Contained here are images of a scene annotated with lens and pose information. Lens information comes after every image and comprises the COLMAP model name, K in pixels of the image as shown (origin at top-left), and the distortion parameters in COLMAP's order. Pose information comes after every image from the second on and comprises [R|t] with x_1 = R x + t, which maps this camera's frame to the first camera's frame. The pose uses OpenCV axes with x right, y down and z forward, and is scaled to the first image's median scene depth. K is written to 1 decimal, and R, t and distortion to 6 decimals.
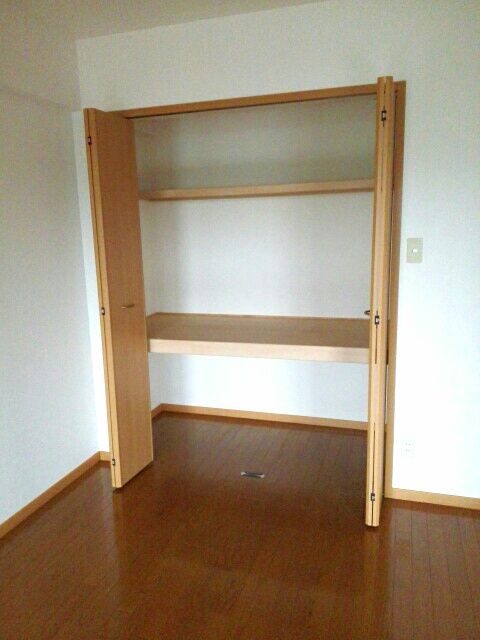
lens RADIAL K [[503.1, 0, 240.2], [0, 503.1, 318.5], [0, 0, 1]] dist [0.011043, -0.001012]
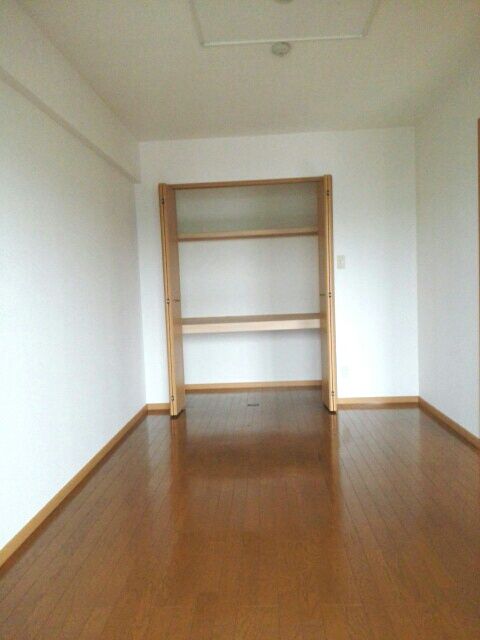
lens RADIAL K [[503.1, 0, 239.7], [0, 503.1, 321.0], [0, 0, 1]] dist [0.011043, -0.001012]
pose [[0.970020, -0.031351, 0.240994, -0.412863], [0.061606, 0.990975, -0.119053, 0.244020], [-0.235087, 0.130330, 0.963197, -0.589618]]
